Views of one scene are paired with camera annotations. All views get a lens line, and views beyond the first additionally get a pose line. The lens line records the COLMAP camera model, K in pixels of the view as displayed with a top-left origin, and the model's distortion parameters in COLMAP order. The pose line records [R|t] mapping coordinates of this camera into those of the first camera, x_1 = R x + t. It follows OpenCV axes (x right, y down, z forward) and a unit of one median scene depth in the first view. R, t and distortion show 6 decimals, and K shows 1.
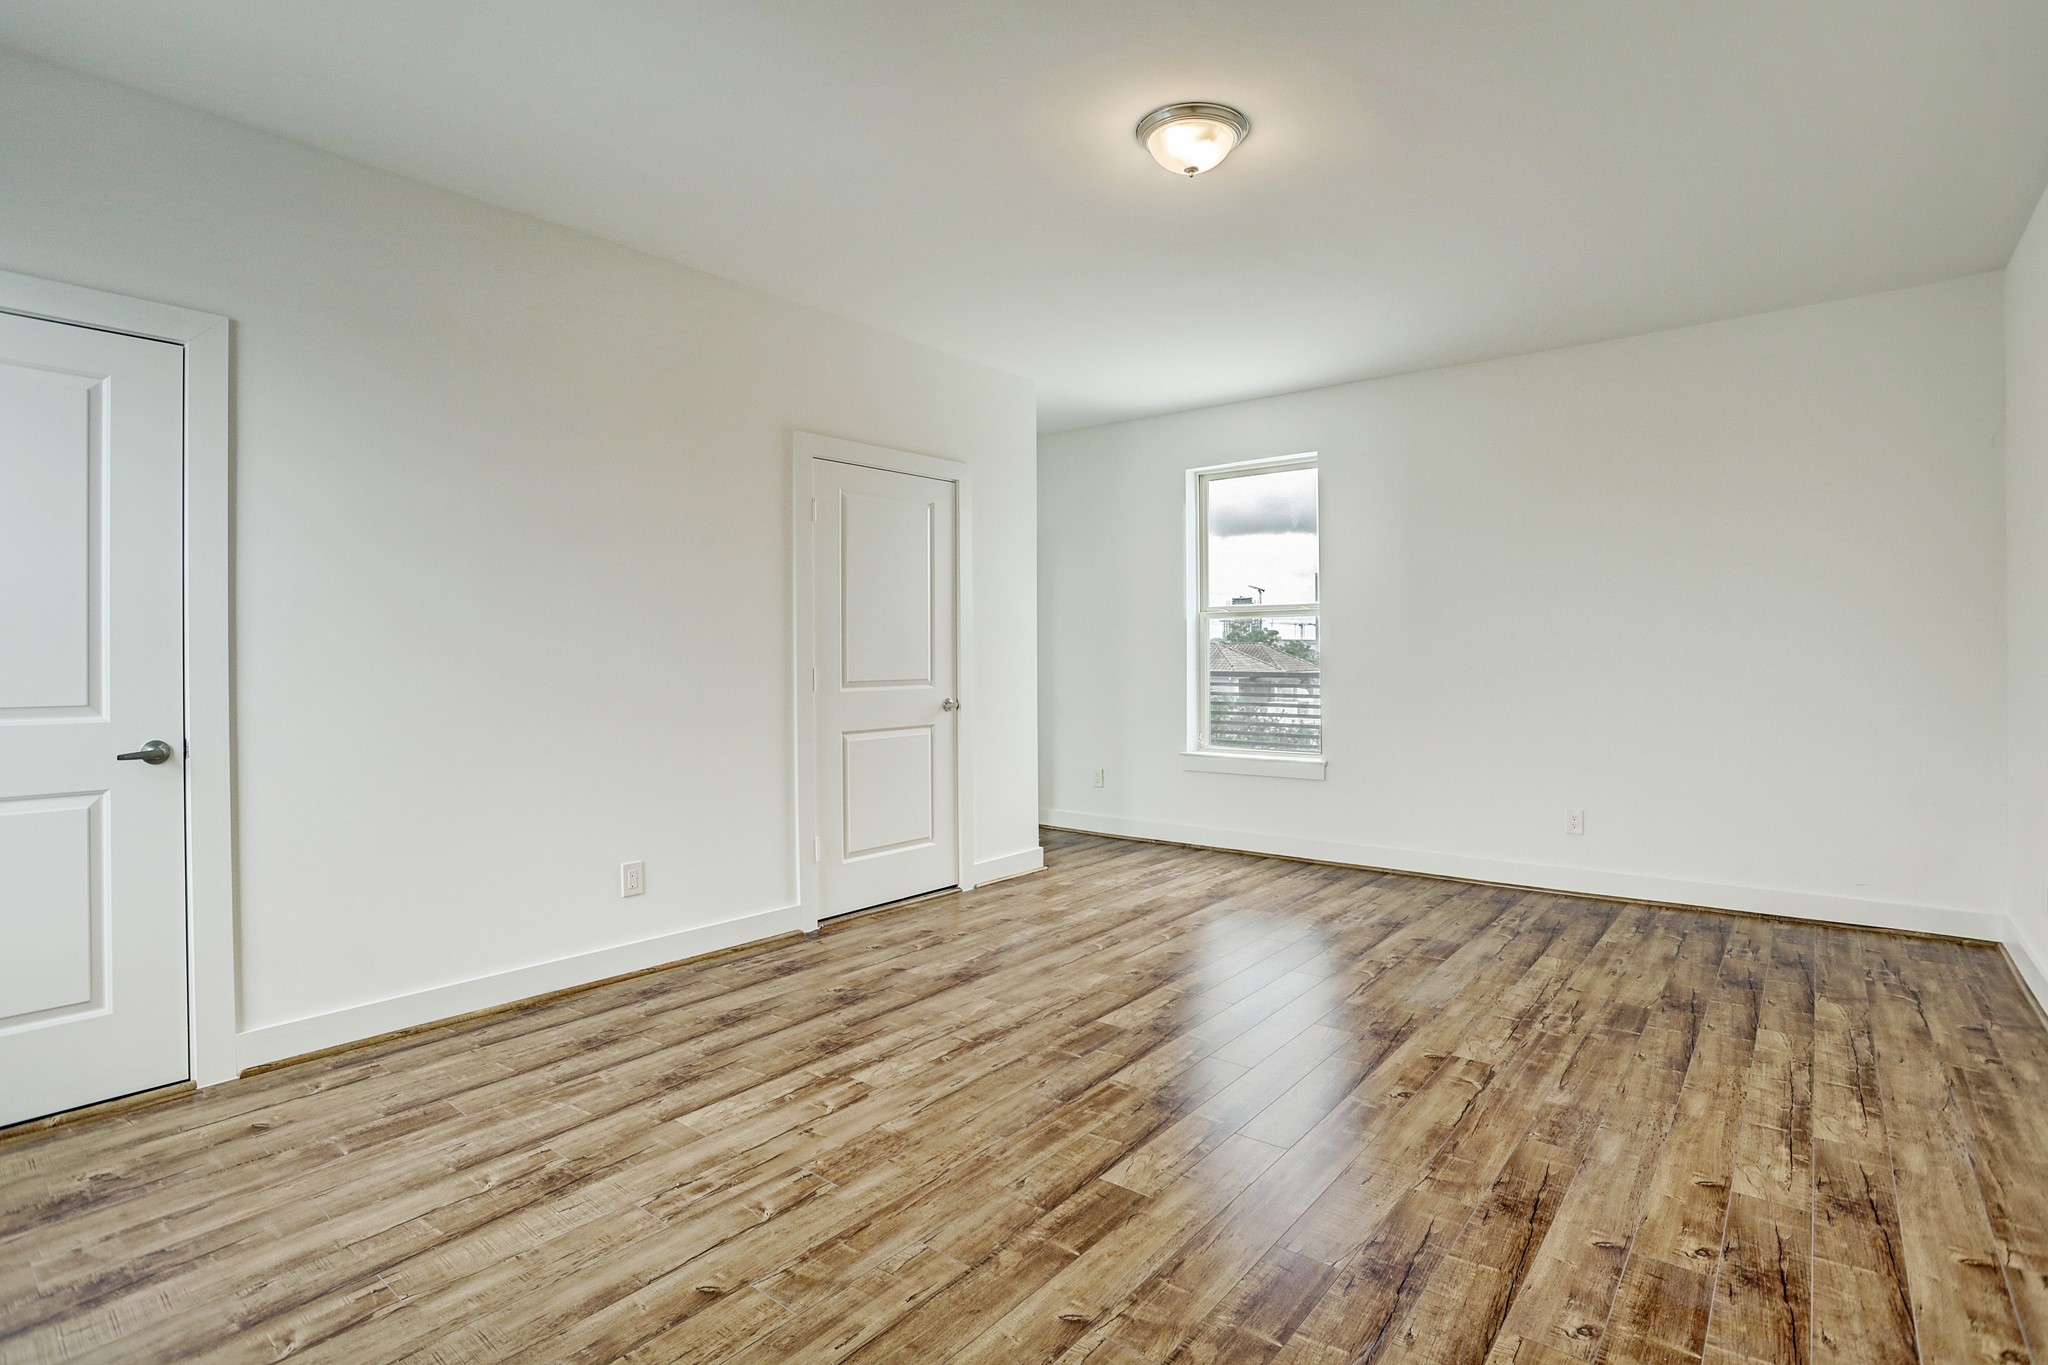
lens RADIAL K [[1024.1, 0, 1019.4], [0, 1024.1, 652.2], [0, 0, 1]] dist [-0.066018, 0.024289]
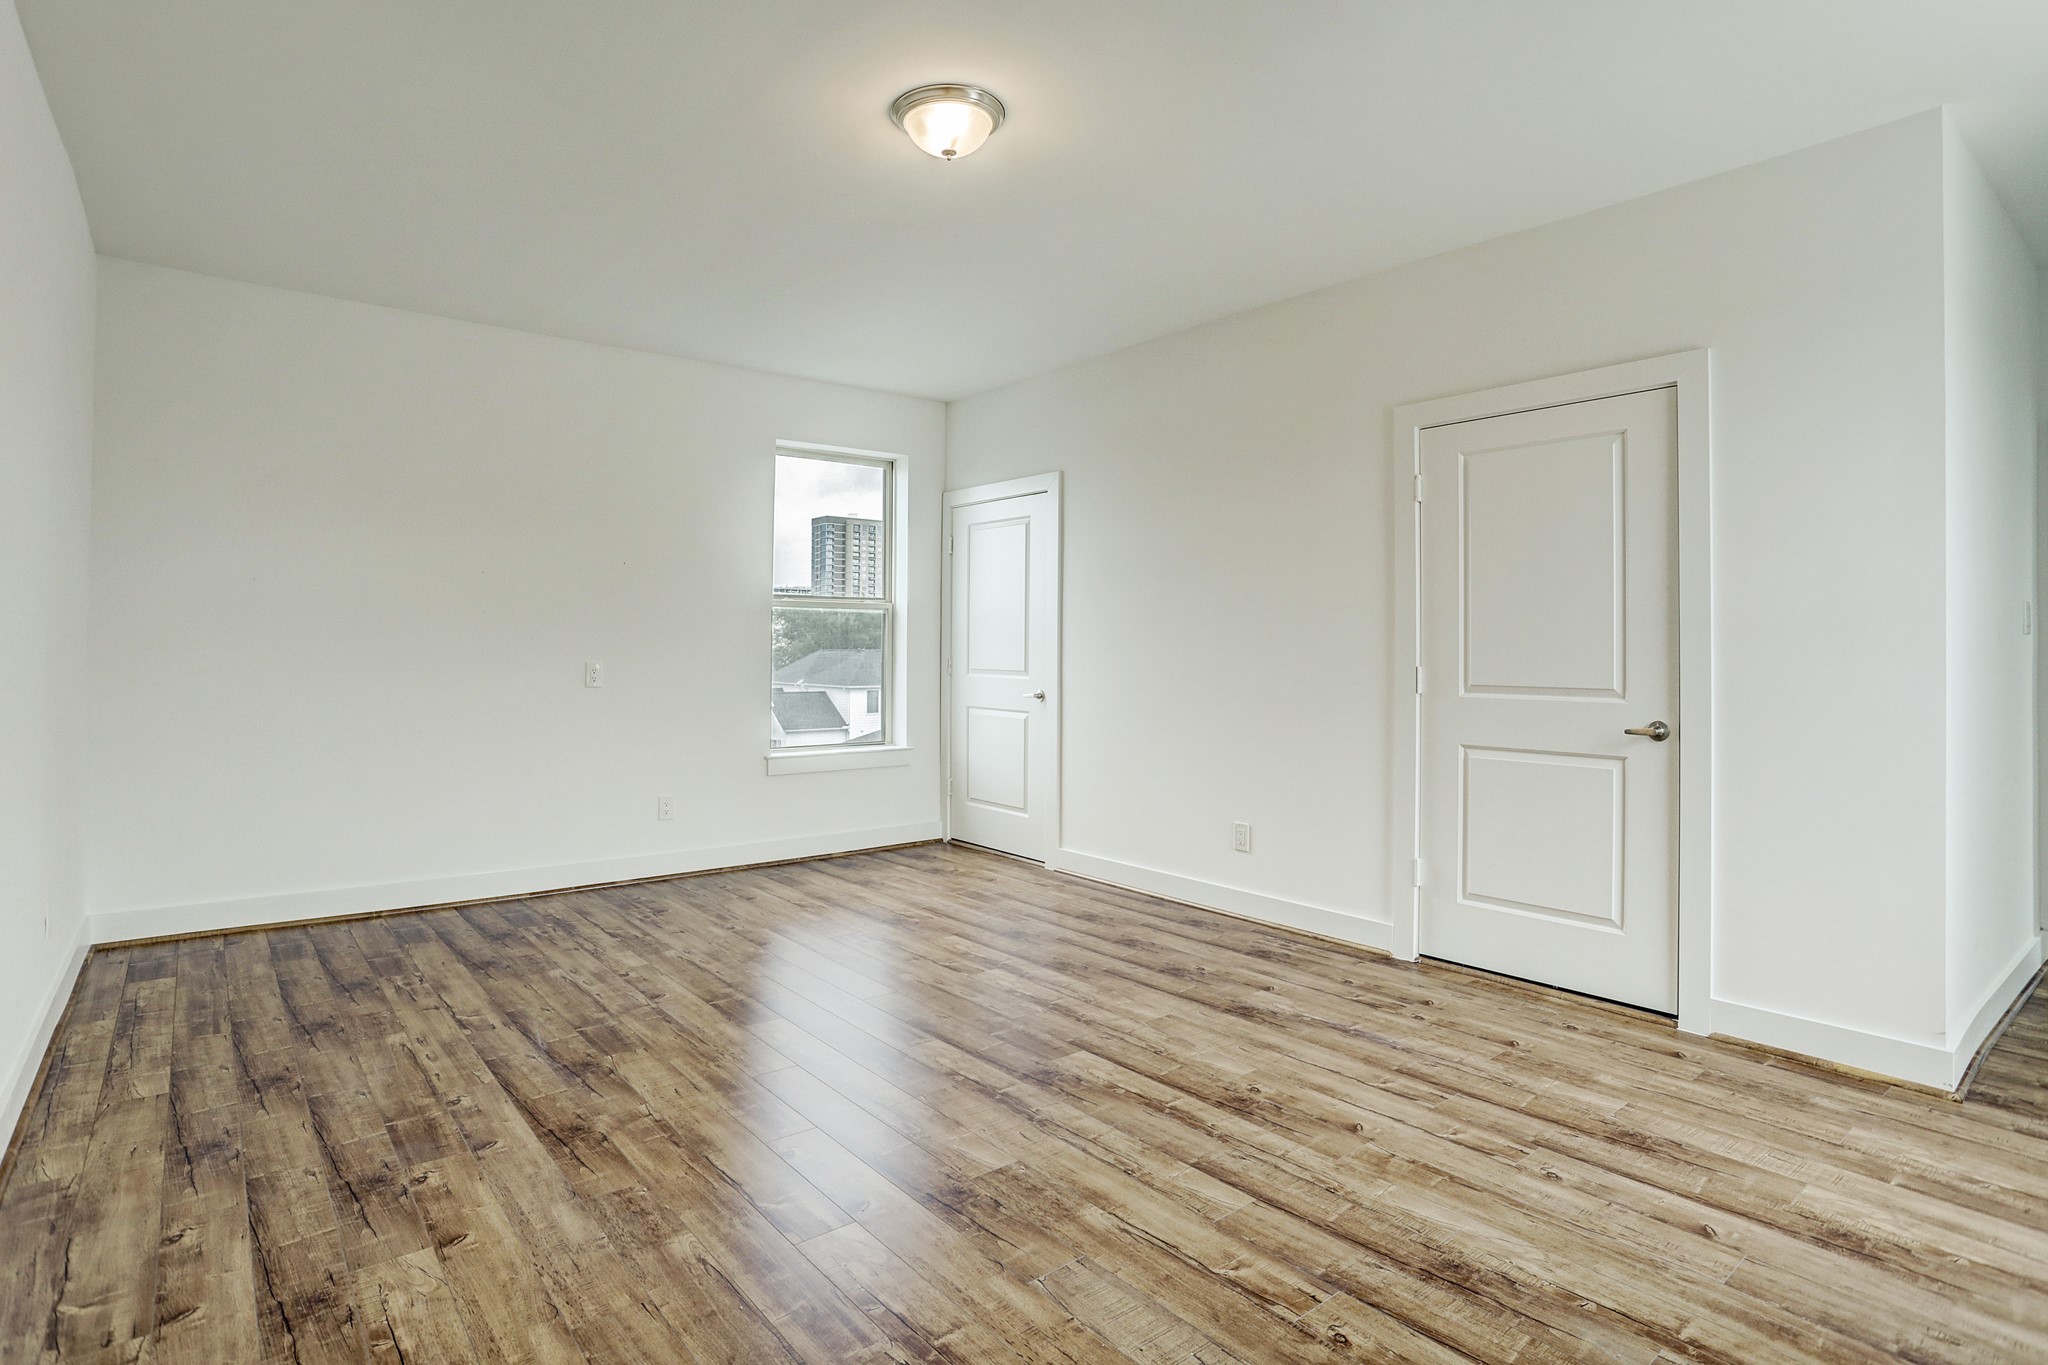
lens RADIAL K [[1024.1, 0, 1019.4], [0, 1024.1, 652.2], [0, 0, 1]] dist [-0.066018, 0.024289]
pose [[-0.204494, 0.003895, -0.978860, 1.132434], [-0.000793, 0.999991, 0.004145, -0.004281], [0.978868, 0.001624, -0.204489, 1.293669]]
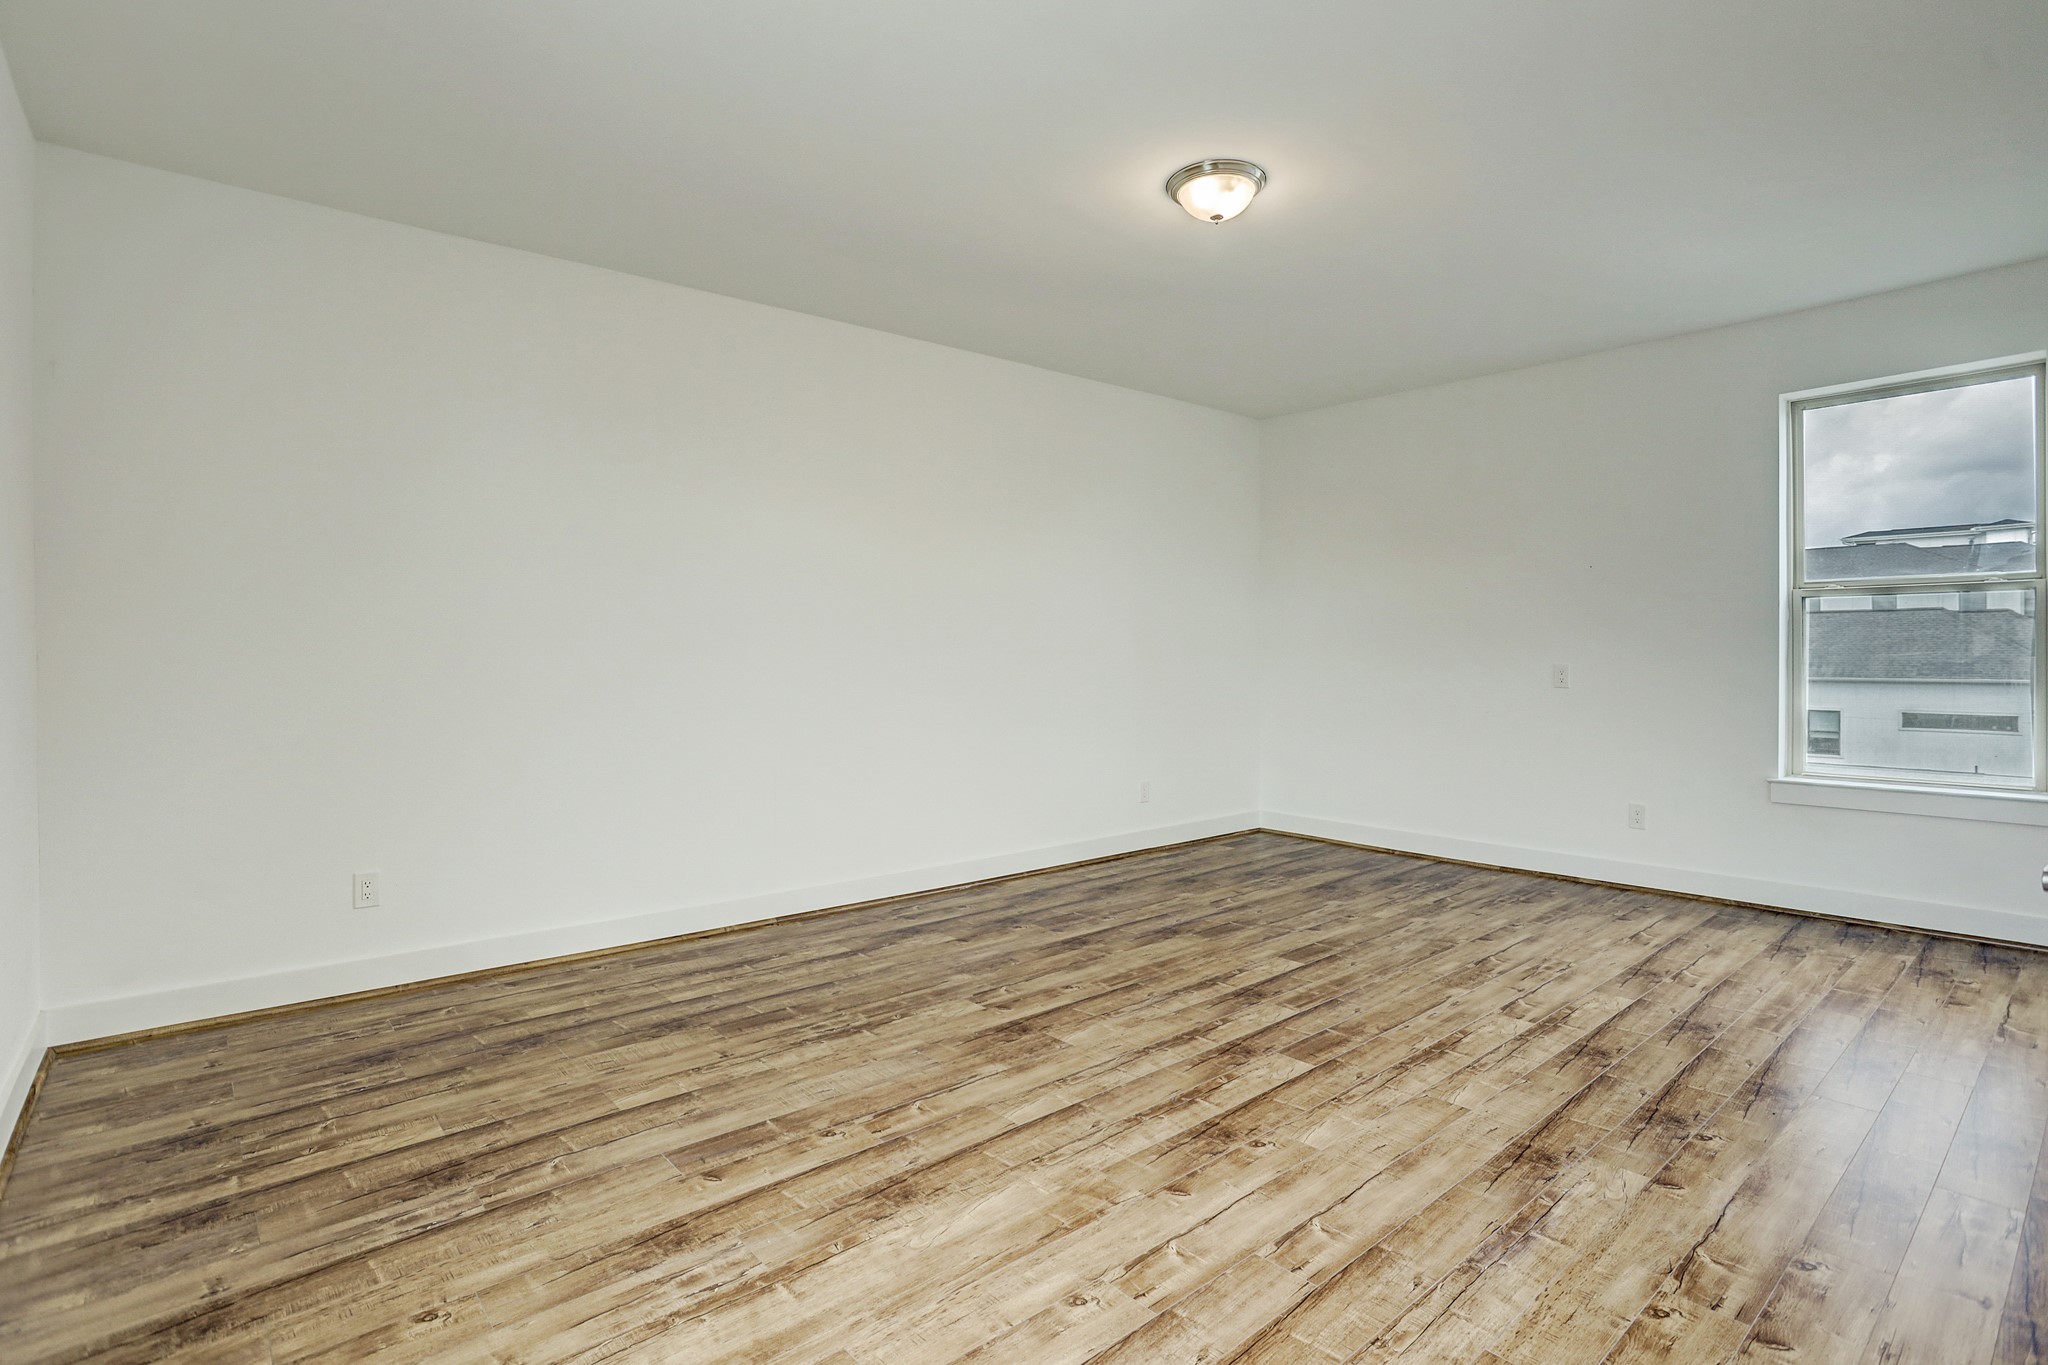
lens RADIAL K [[1024.1, 0, 1019.4], [0, 1024.1, 652.2], [0, 0, 1]] dist [-0.066018, 0.024289]
pose [[-0.984004, 0.008024, 0.177963, 0.193220], [0.007307, 0.999962, -0.004685, 0.008147], [-0.177994, -0.003309, -0.984026, 2.178039]]
